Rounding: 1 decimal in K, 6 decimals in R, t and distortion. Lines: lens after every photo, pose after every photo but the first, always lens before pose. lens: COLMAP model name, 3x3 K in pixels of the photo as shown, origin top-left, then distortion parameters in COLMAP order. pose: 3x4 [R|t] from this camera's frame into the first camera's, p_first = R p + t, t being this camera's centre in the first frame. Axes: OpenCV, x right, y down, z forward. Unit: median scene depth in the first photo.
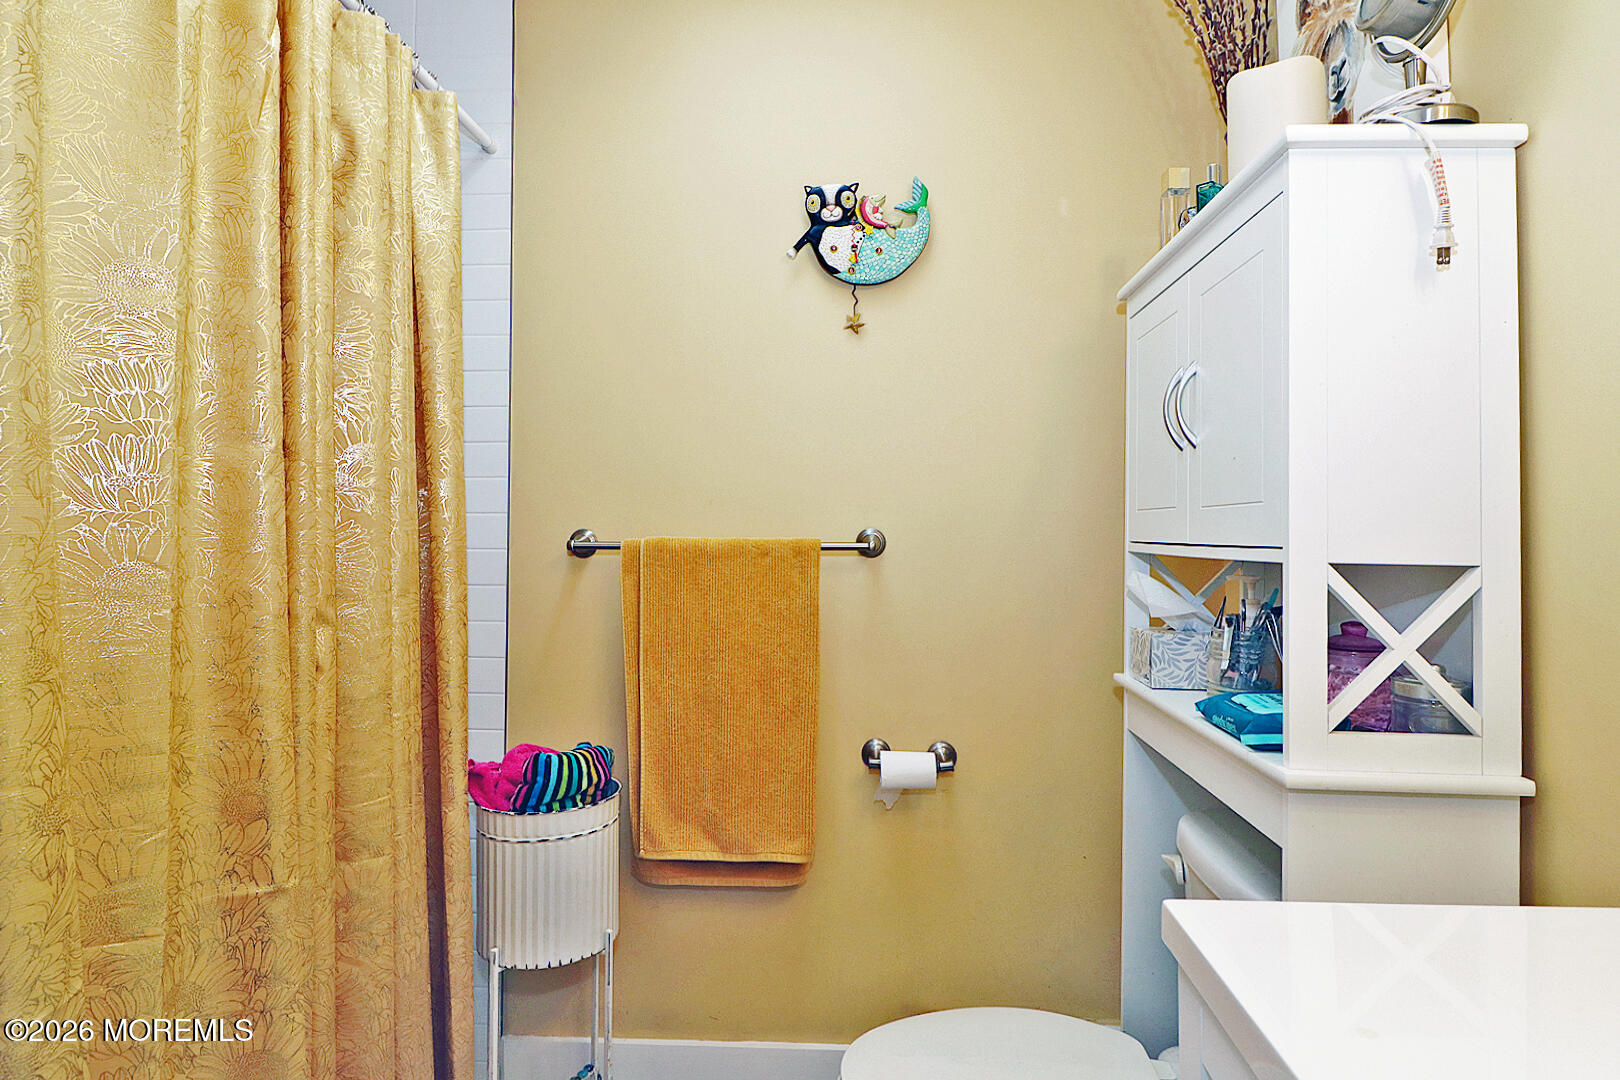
lens RADIAL K [[892.5, 0, 811.8], [0, 892.5, 504.1], [0, 0, 1]] dist [-0.002319, -0.000425]
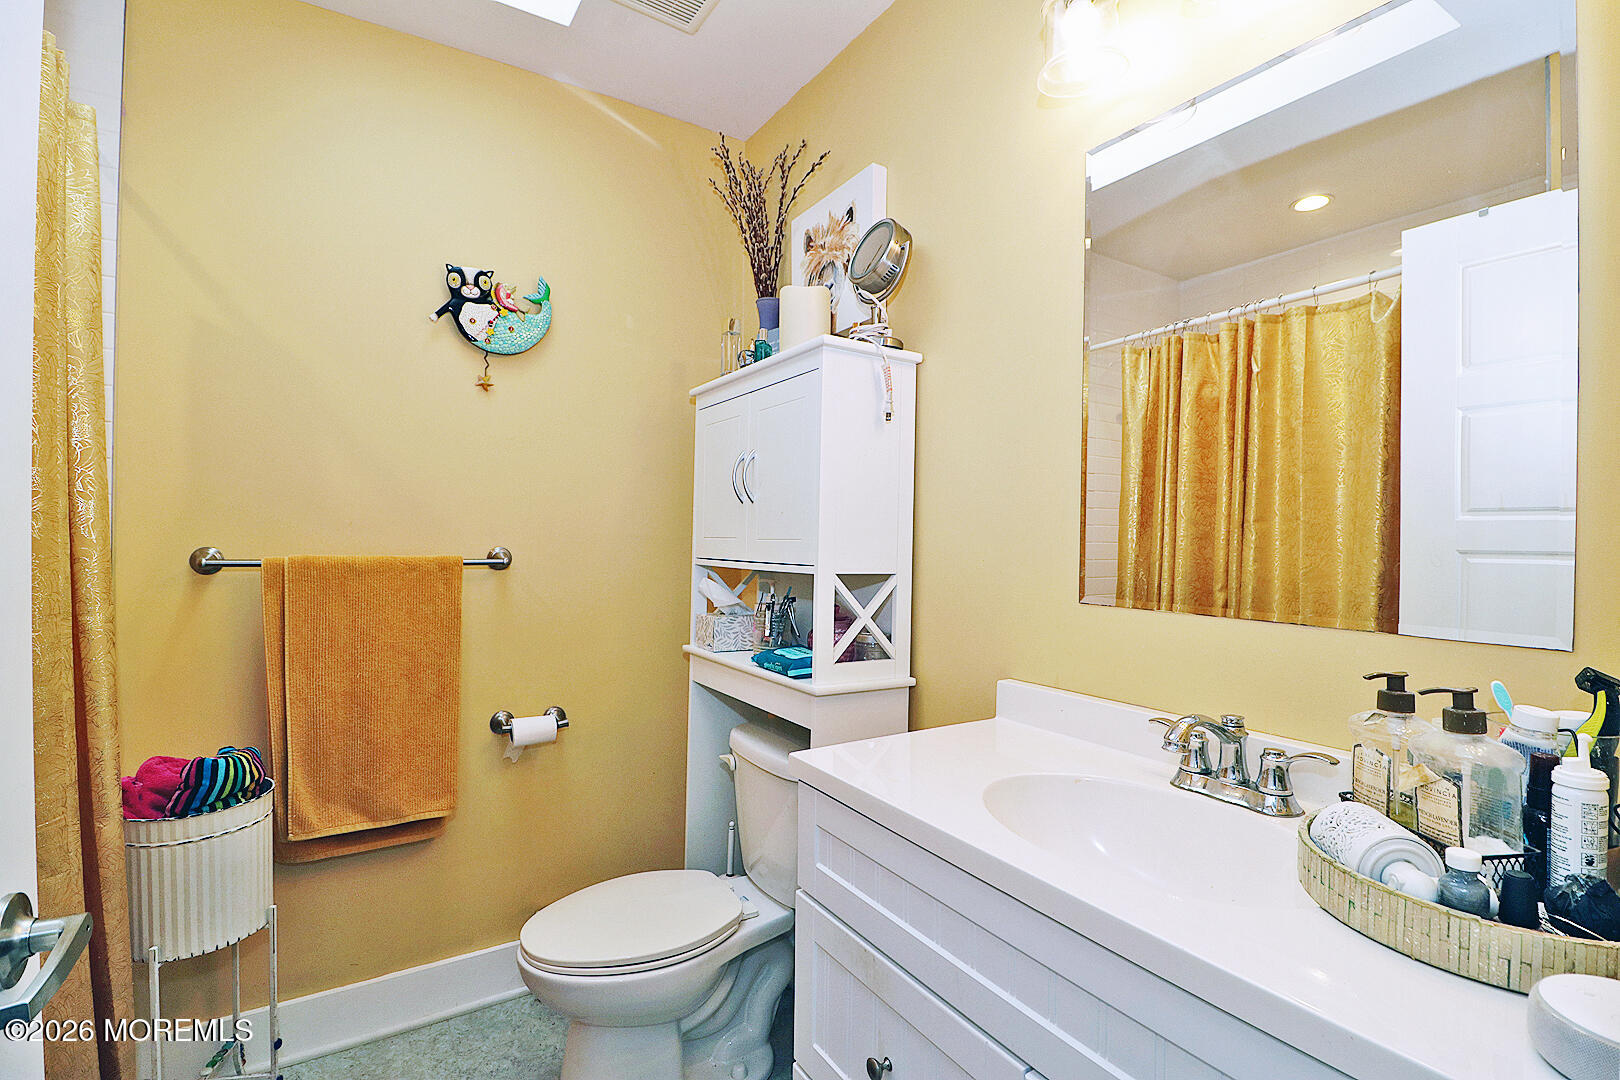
lens RADIAL K [[745.9, 0, 815.8], [0, 745.9, 542.0], [0, 0, 1]] dist [0.000340, -0.014169]
pose [[0.804498, 0.005875, 0.593926, -0.232241], [-0.027768, 0.999230, 0.027728, -0.025916], [-0.593305, -0.038799, 0.804042, -0.138802]]
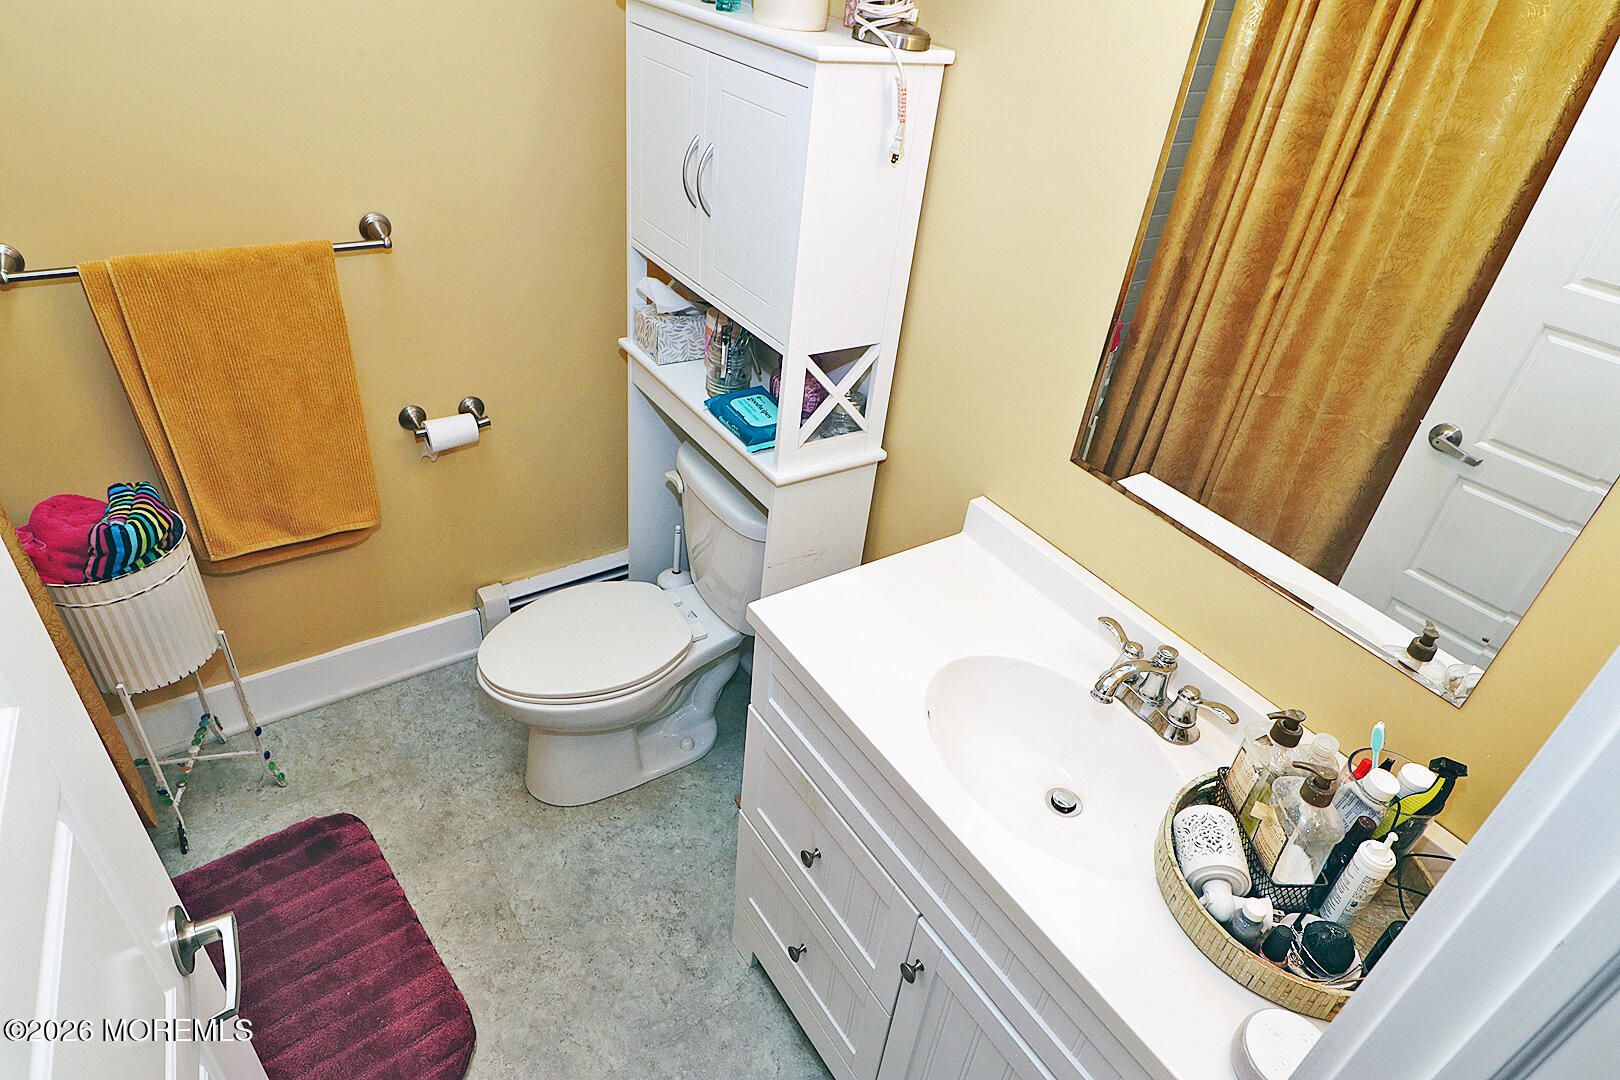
lens RADIAL K [[944.6, 0, 817.8], [0, 944.6, 550.7], [0, 0, 1]] dist [-0.002246, -0.002482]
pose [[0.783839, -0.292539, 0.547739, -0.257742], [-0.114143, 0.799170, 0.590169, -0.391297], [-0.610384, -0.525118, 0.593029, -0.111517]]
